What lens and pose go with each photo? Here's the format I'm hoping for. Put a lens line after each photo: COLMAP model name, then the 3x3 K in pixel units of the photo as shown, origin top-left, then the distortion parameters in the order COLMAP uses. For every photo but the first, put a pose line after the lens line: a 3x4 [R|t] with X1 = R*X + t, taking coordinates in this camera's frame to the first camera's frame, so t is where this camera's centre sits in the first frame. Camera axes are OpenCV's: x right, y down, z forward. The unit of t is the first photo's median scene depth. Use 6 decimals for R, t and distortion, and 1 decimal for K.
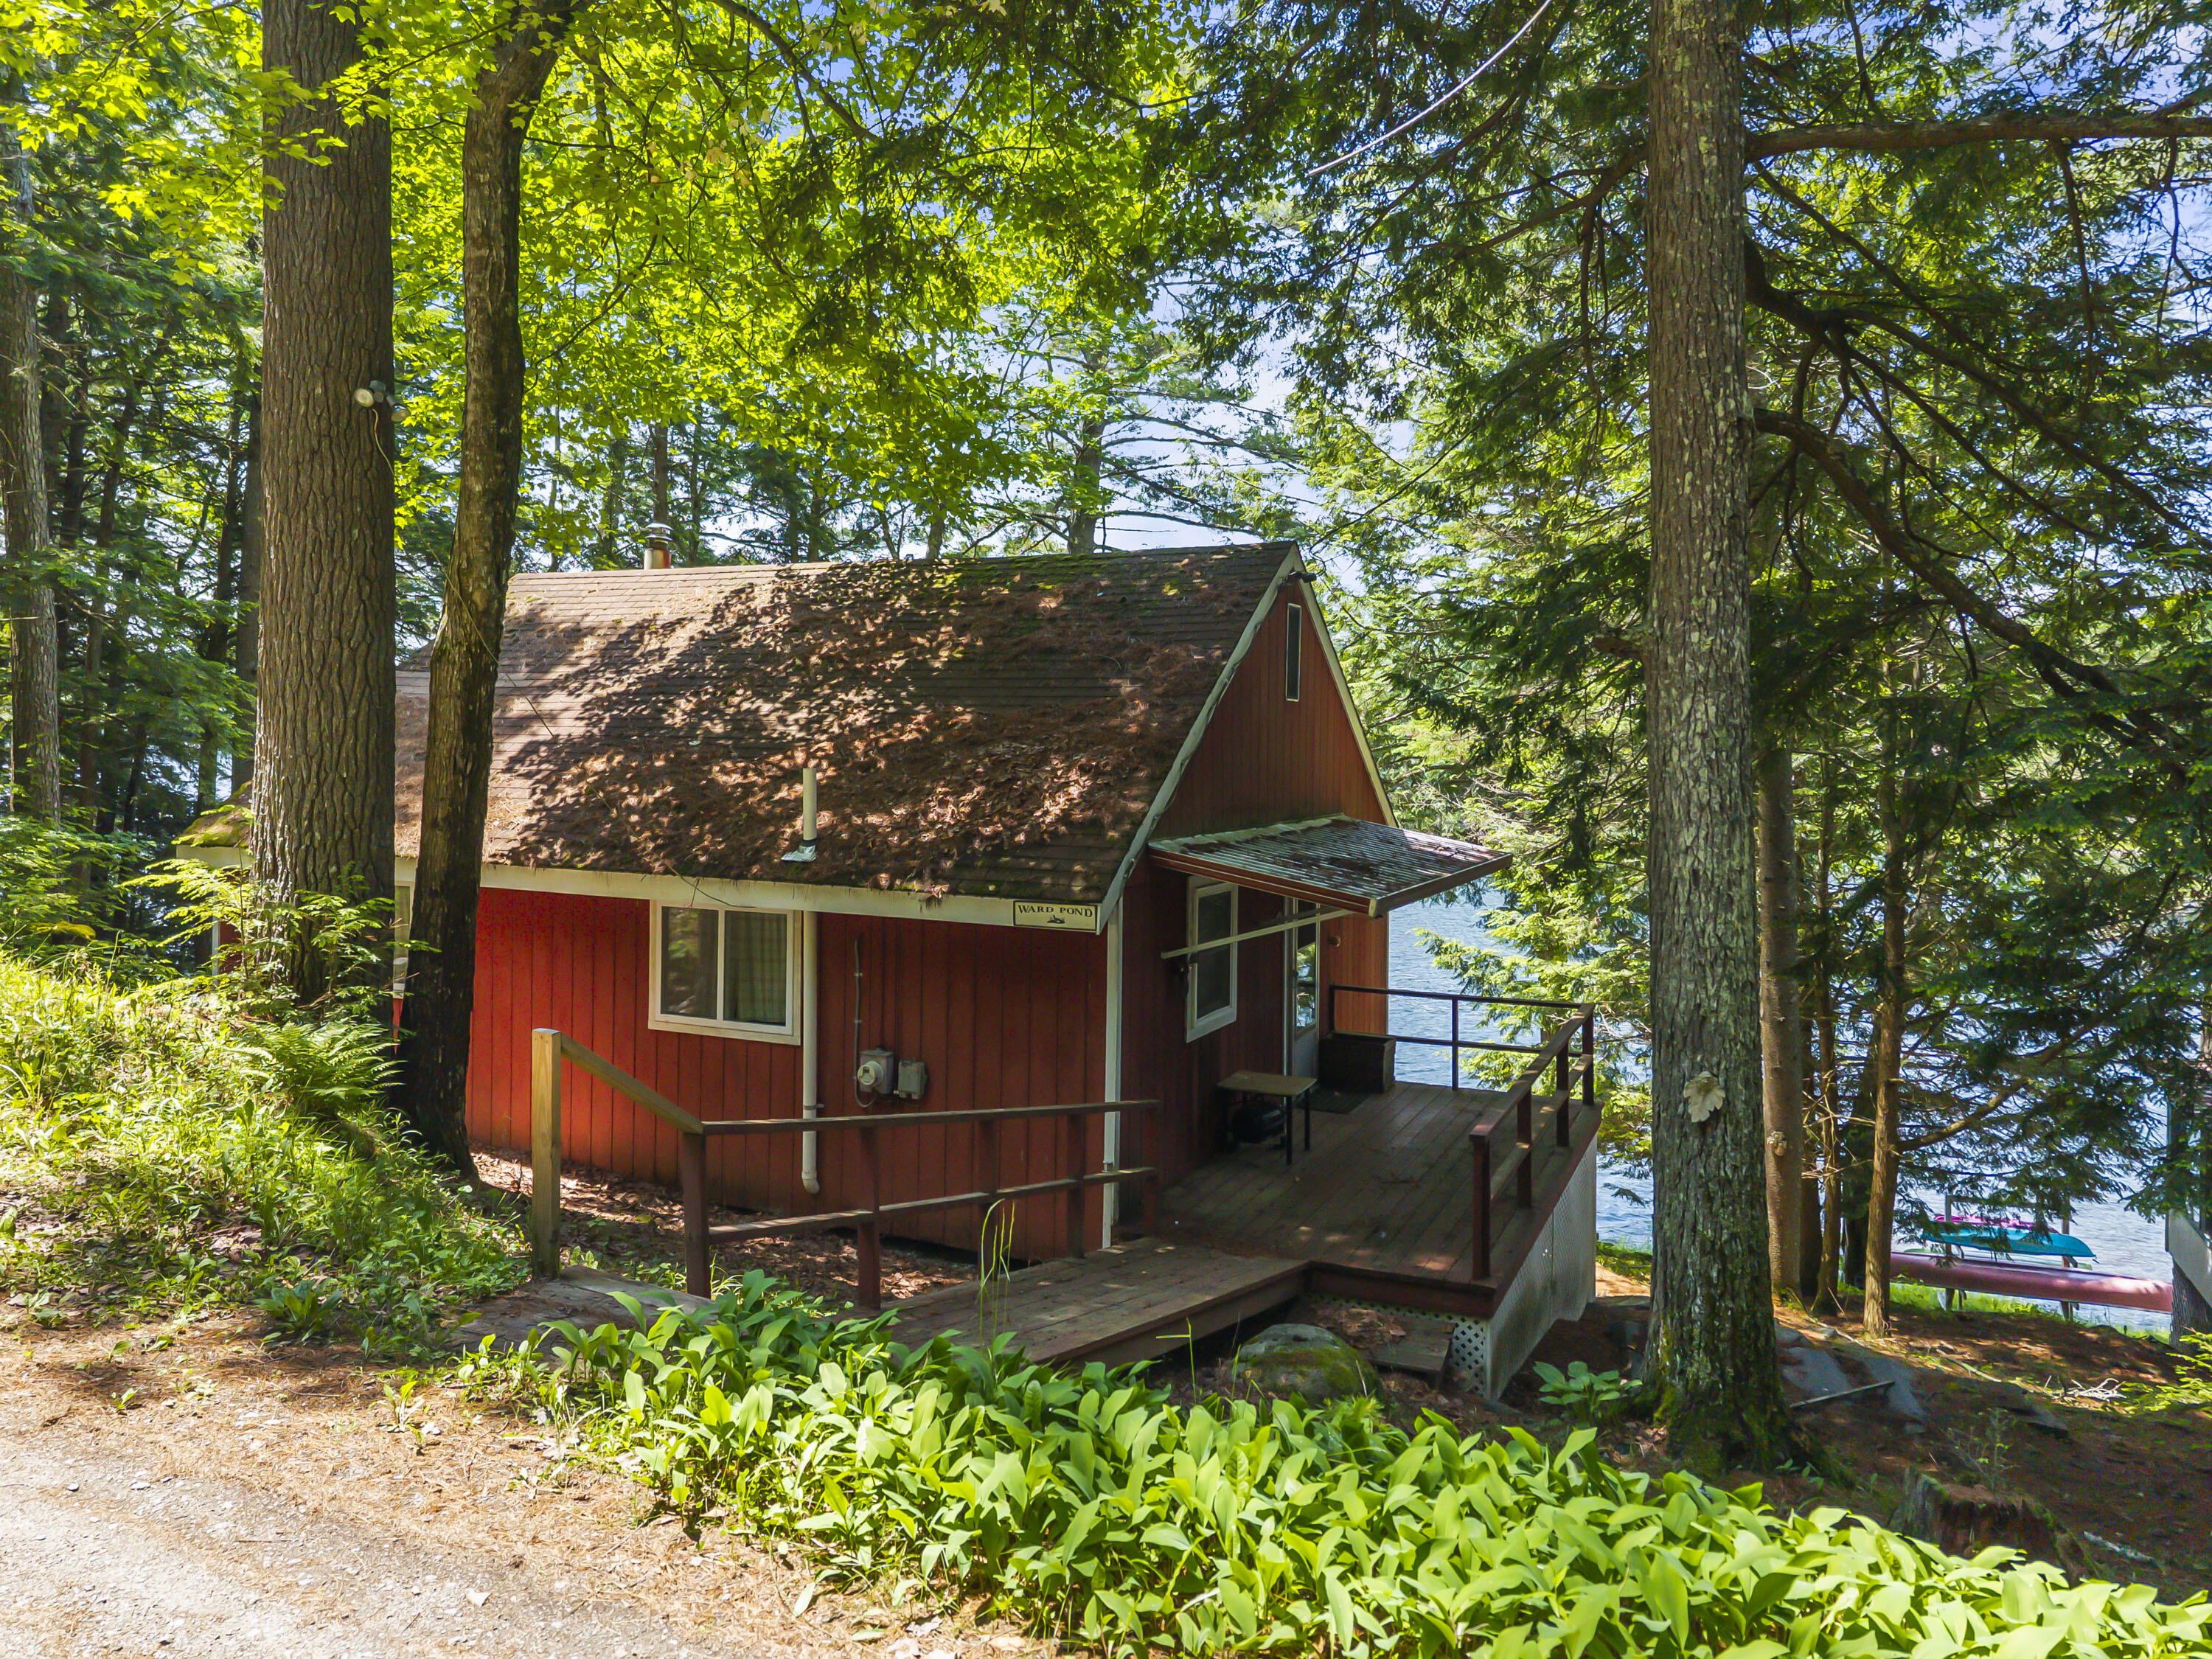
lens RADIAL K [[1553.7, 0, 1089.4], [0, 1553.7, 836.0], [0, 0, 1]] dist [0.055482, -0.076010]
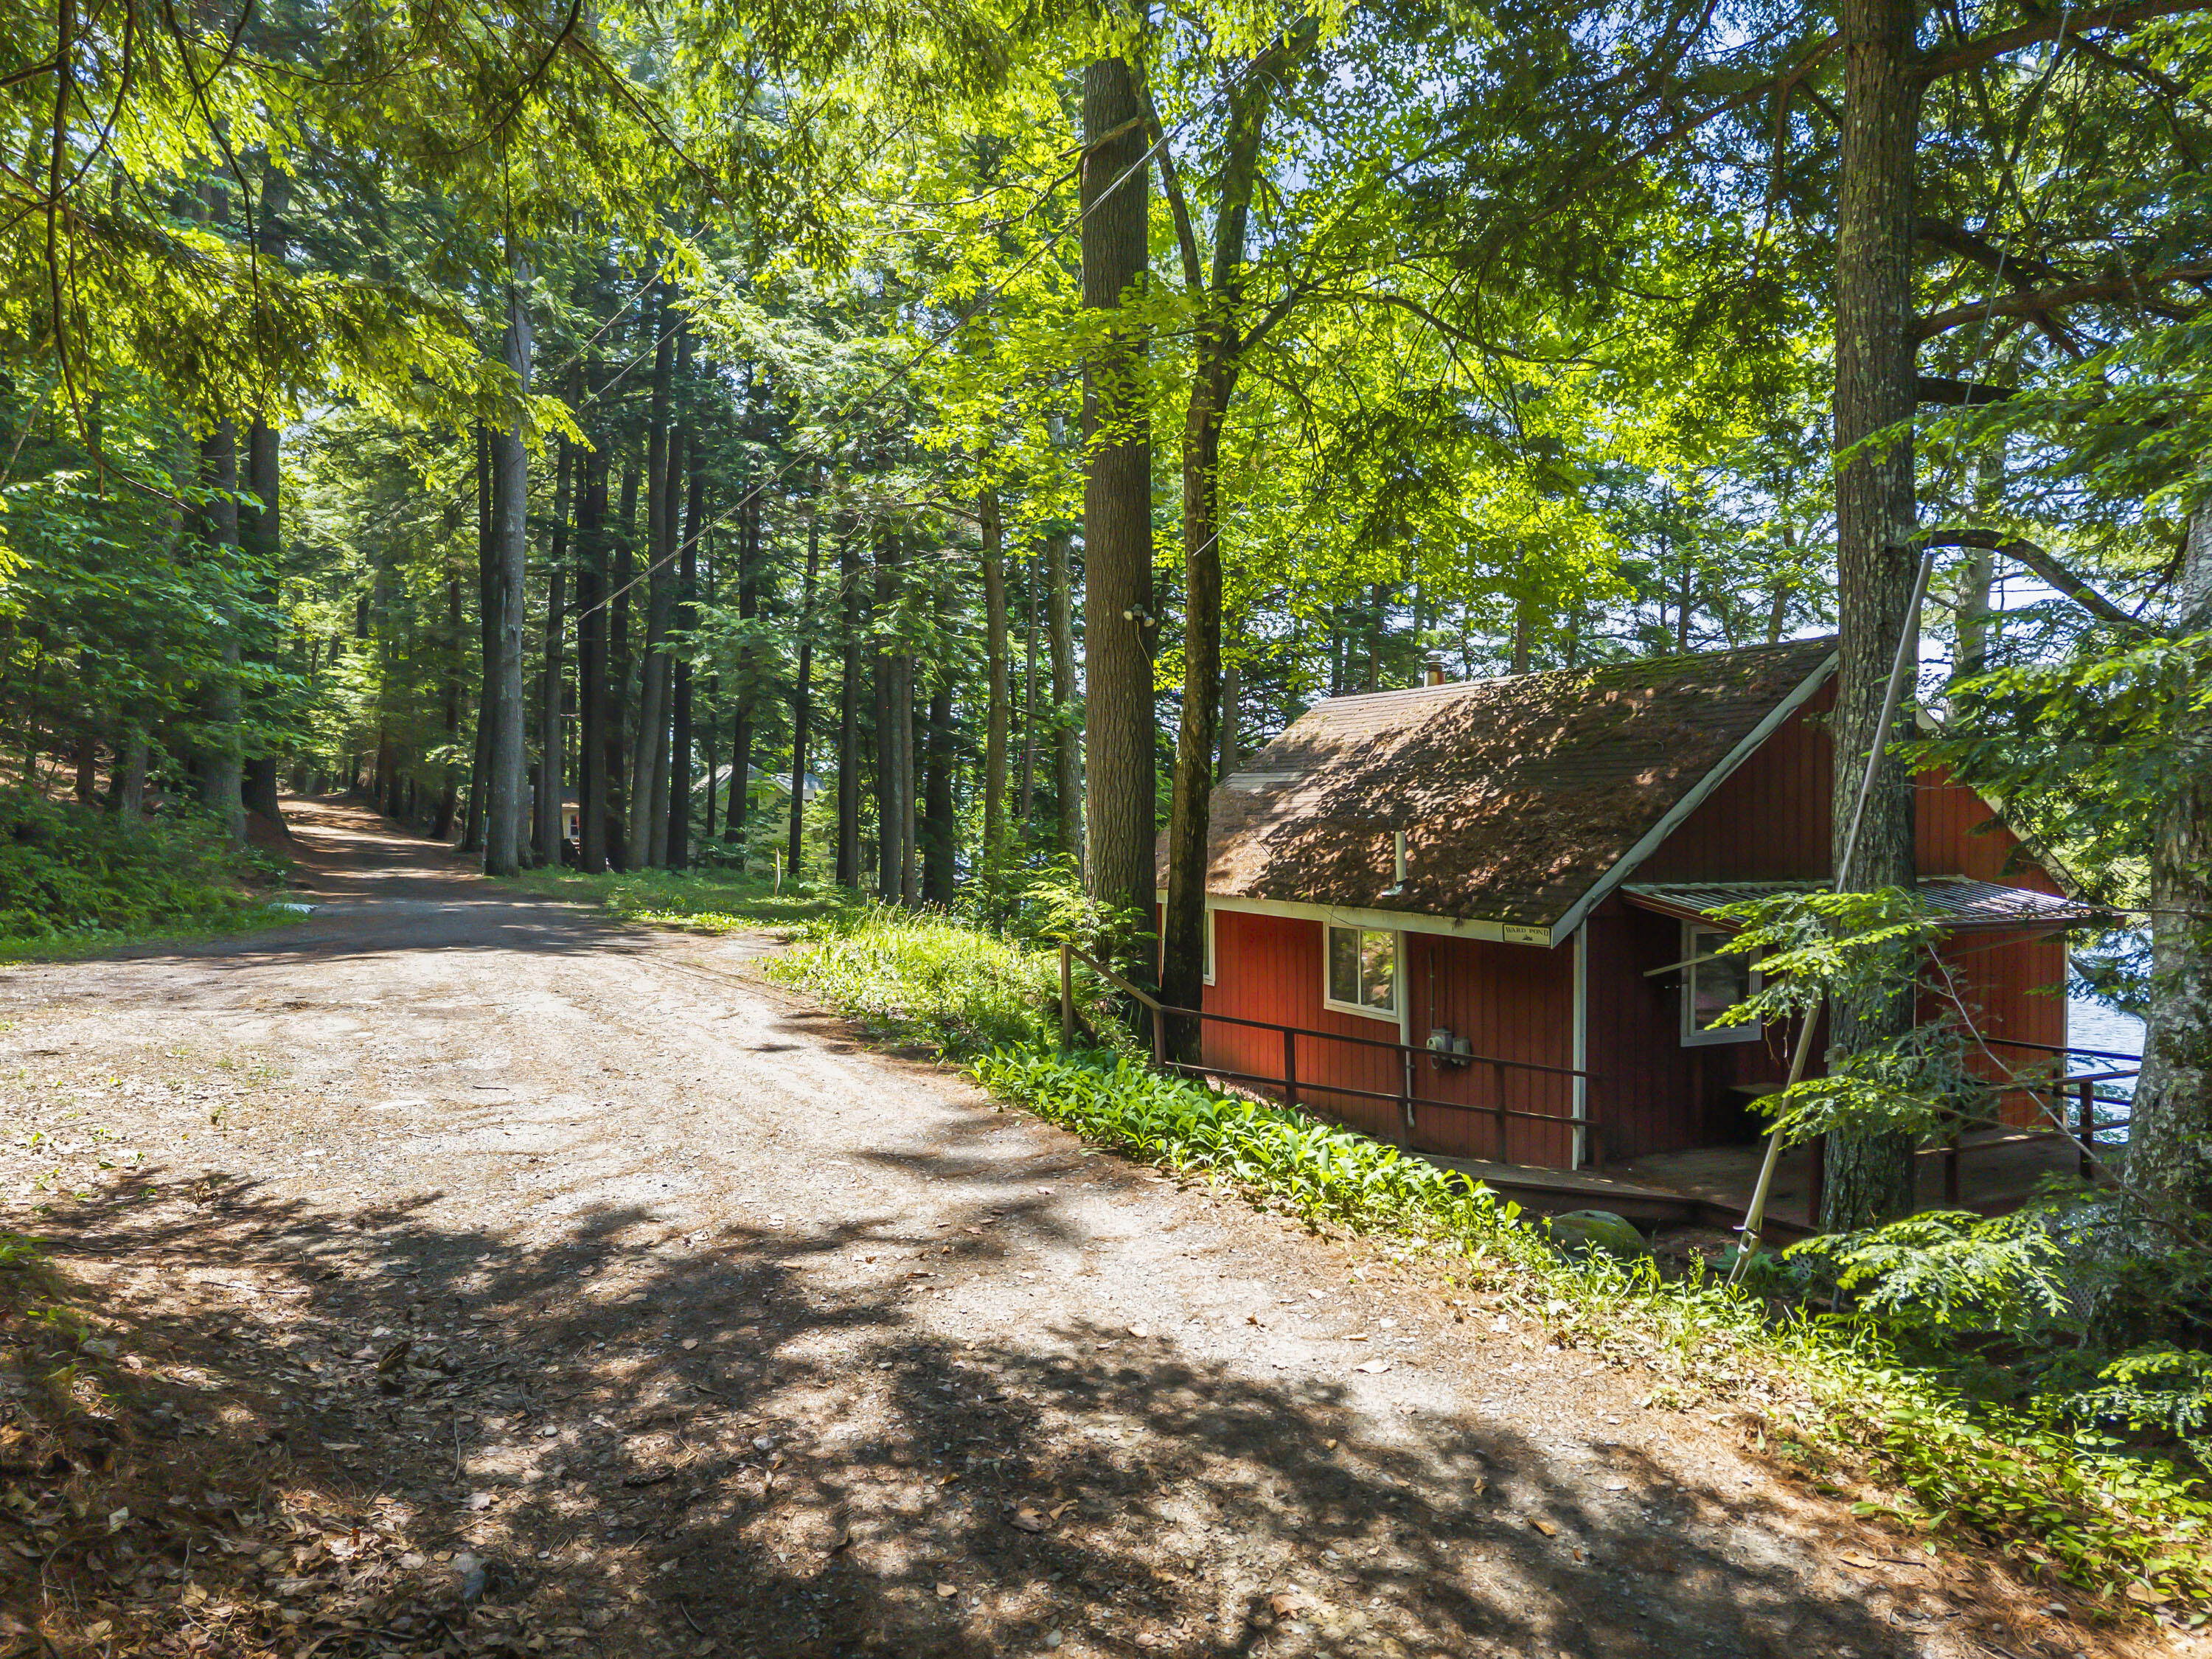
lens RADIAL K [[1553.7, 0, 1089.4], [0, 1553.7, 836.0], [0, 0, 1]] dist [0.055482, -0.076010]
pose [[0.748354, -0.032078, -0.662523, 0.586086], [0.006979, 0.999155, -0.040494, 0.015548], [0.663263, 0.025681, 0.747946, -0.308145]]
